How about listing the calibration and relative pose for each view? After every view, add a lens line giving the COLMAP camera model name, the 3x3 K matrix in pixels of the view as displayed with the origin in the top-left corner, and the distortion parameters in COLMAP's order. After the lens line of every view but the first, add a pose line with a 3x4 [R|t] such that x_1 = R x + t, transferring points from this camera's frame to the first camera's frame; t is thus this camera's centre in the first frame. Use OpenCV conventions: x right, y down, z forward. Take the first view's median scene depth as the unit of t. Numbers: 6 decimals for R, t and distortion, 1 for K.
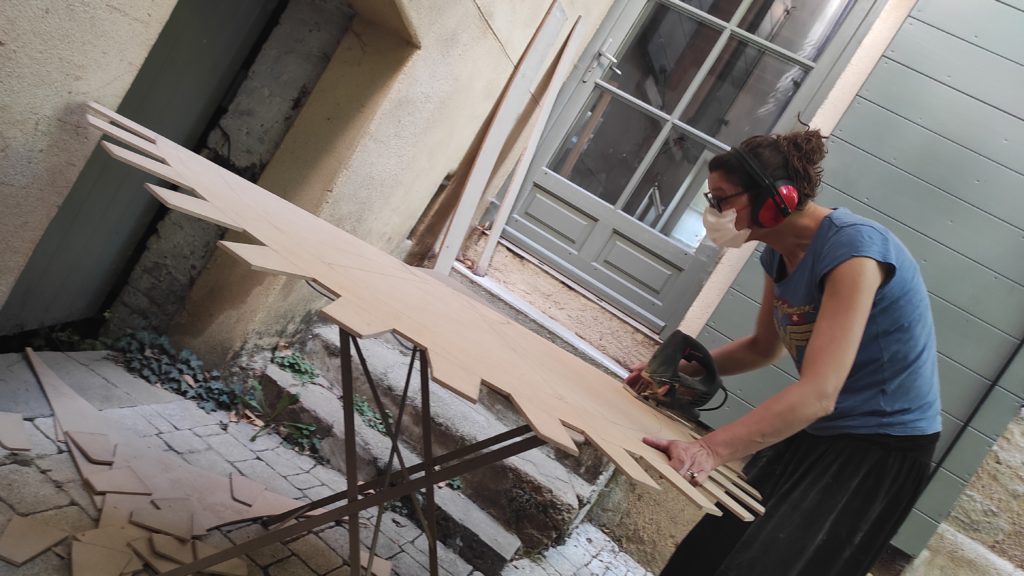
lens RADIAL K [[755.8, 0, 512.5], [0, 755.8, 294.6], [0, 0, 1]] dist [0.066493, -0.064401]
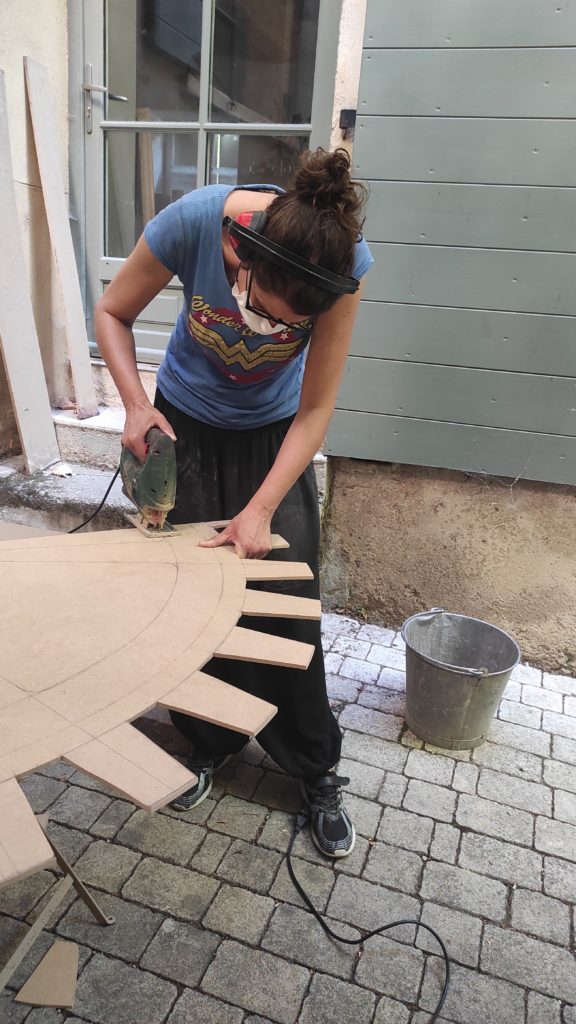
lens RADIAL K [[755.8, 0, 288.0], [0, 755.8, 512.0], [0, 0, 1]] dist [0.066493, -0.064401]
pose [[0.887217, -0.448177, -0.109470, 0.223808], [0.461255, 0.866571, 0.190520, 0.009000], [0.009476, -0.219526, 0.975561, 0.153536]]
